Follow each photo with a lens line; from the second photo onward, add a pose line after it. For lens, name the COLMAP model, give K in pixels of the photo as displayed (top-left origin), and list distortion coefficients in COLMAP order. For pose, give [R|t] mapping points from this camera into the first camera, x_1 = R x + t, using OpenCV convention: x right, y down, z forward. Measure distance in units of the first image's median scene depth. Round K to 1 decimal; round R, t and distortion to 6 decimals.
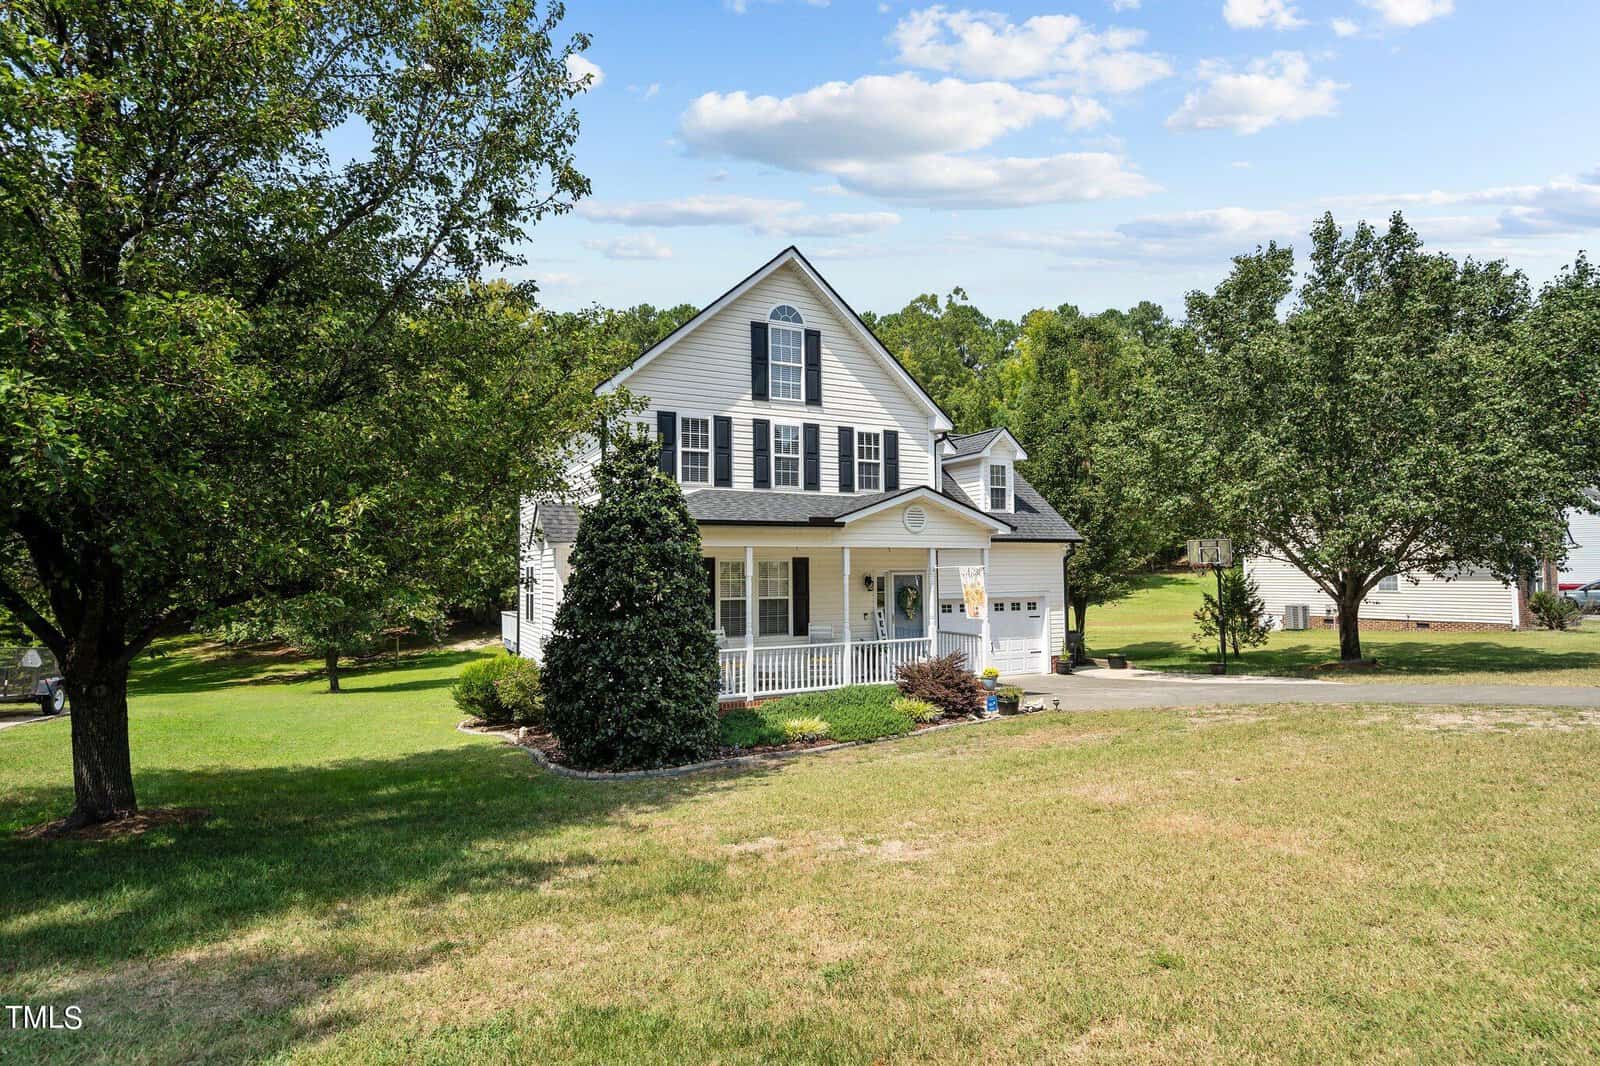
lens RADIAL K [[804.0, 0, 800.0], [0, 804.0, 533.0], [0, 0, 1]] dist [0.000468, 0.000084]
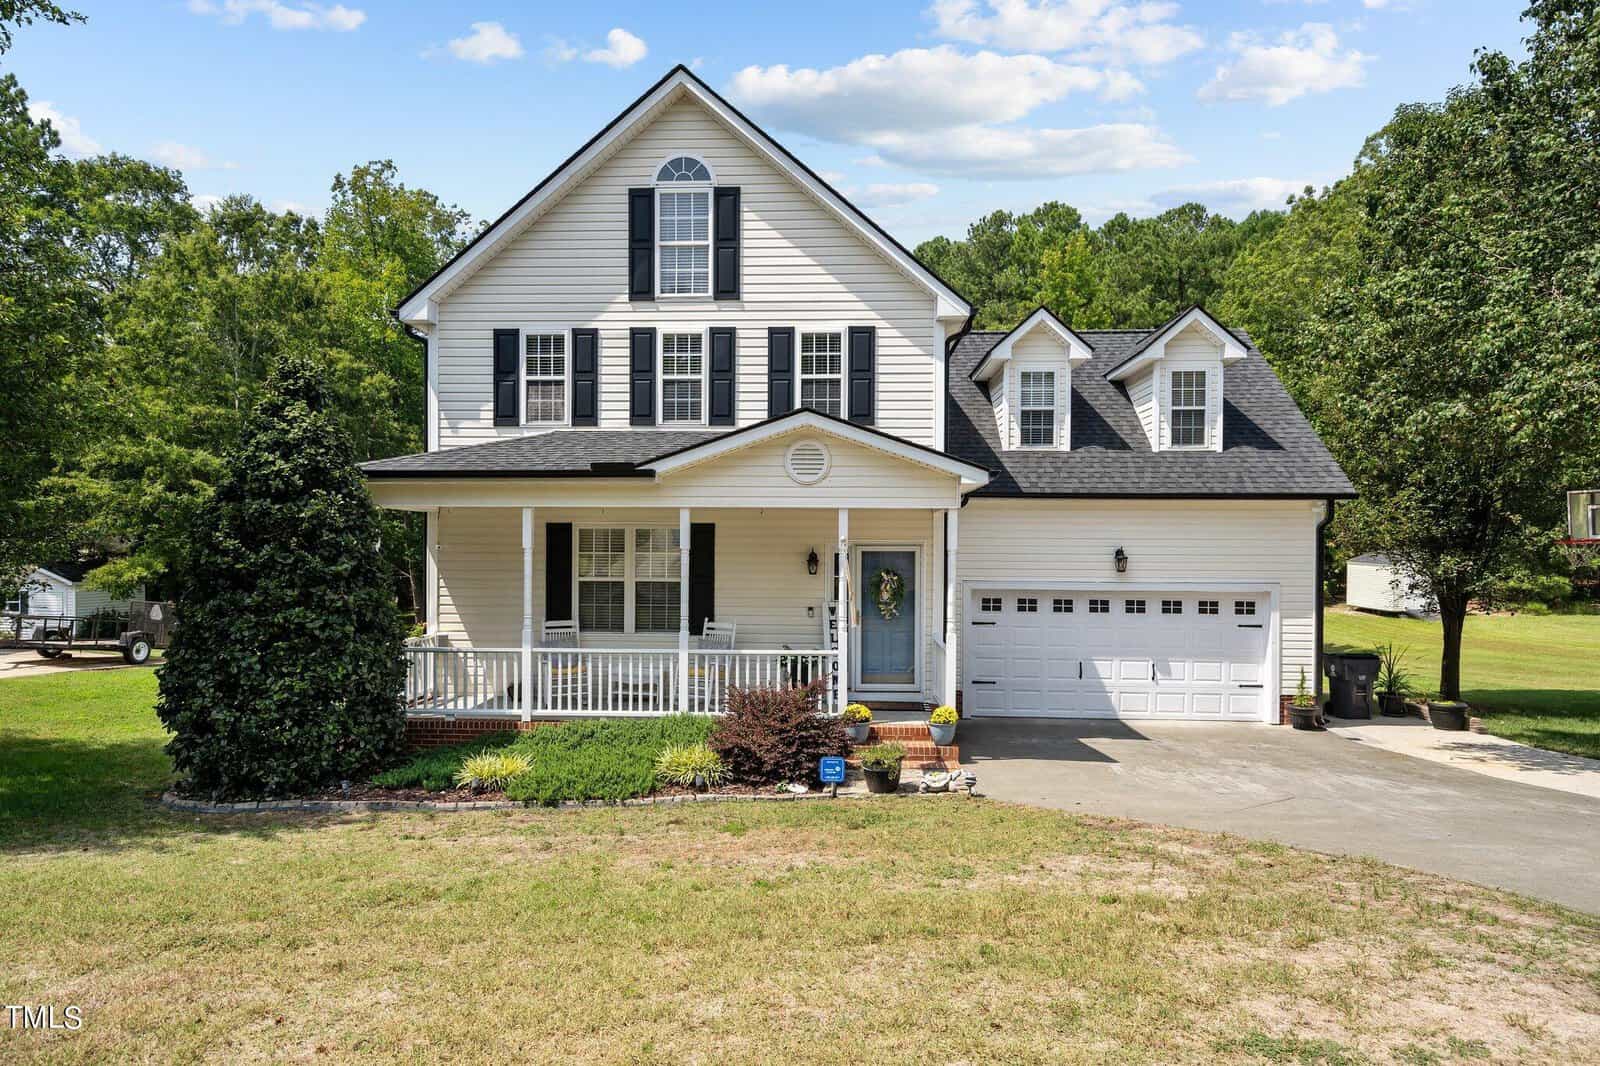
lens RADIAL K [[944.1, 0, 797.1], [0, 944.1, 550.9], [0, 0, 1]] dist [0.003759, 0.000590]
pose [[0.867860, 0.019013, -0.496446, 0.476261], [0.011000, 0.998287, 0.057463, 0.008115], [0.496688, -0.055330, 0.866164, 0.330680]]
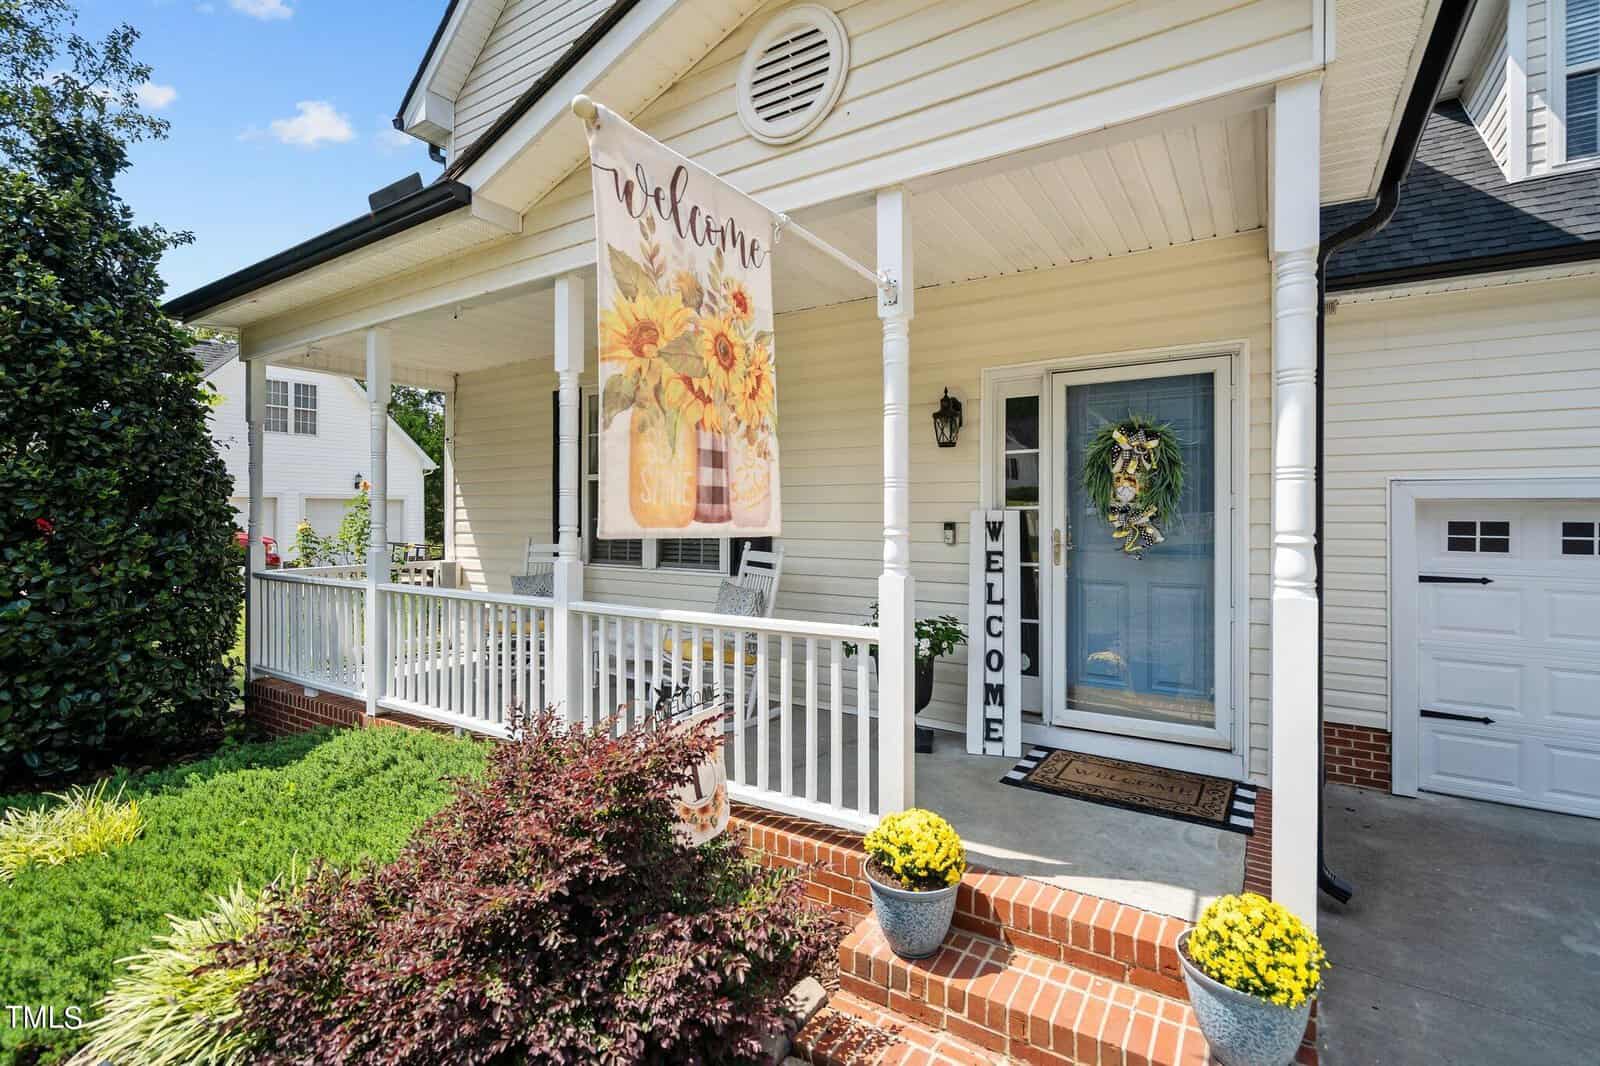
lens RADIAL K [[724.3, 0, 799.3], [0, 724.3, 516.2], [0, 0, 1]] dist [-0.000788, -0.000068]
pose [[0.495138, 0.011127, -0.868743, 0.299022], [0.039406, 0.998601, 0.035250, 0.088466], [0.867920, -0.051688, 0.494007, 0.847541]]
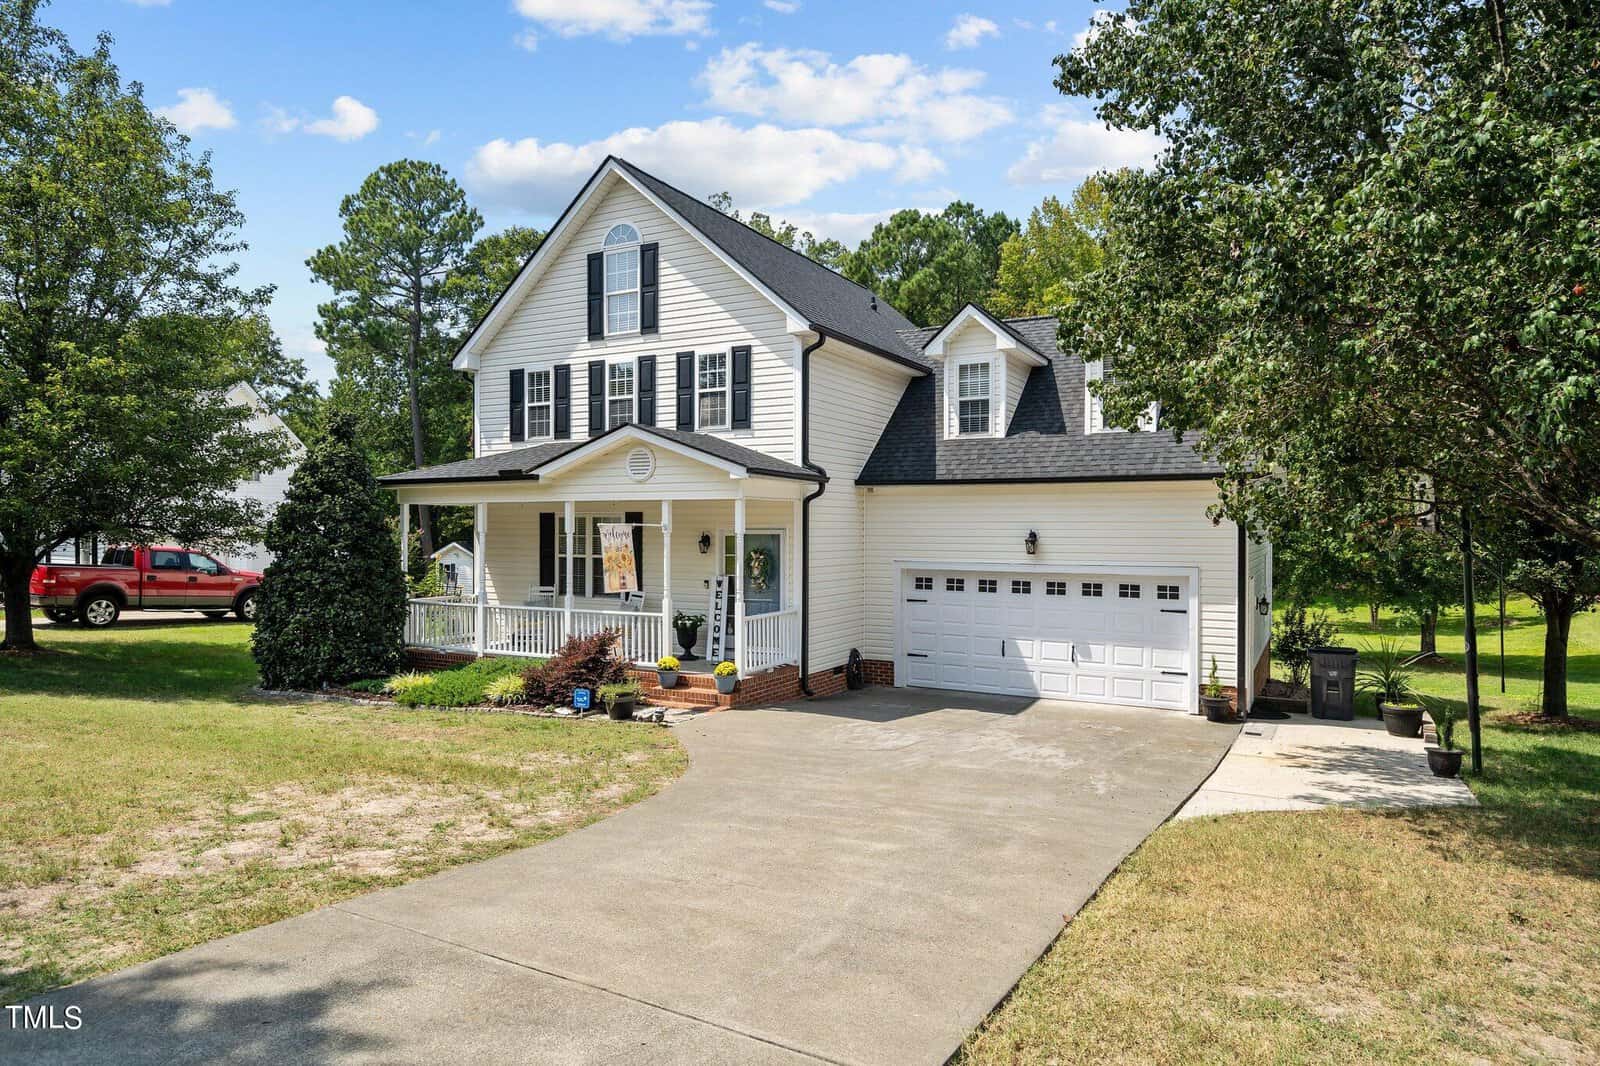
lens RADIAL K [[969.2, 0, 800.0], [0, 969.2, 533.0], [0, 0, 1]] dist [-0.000178, 0.000078]
pose [[0.564943, 0.018252, -0.824928, 0.972549], [0.035840, 0.998269, 0.046632, 0.010153], [0.824351, -0.055910, 0.563311, 0.549531]]
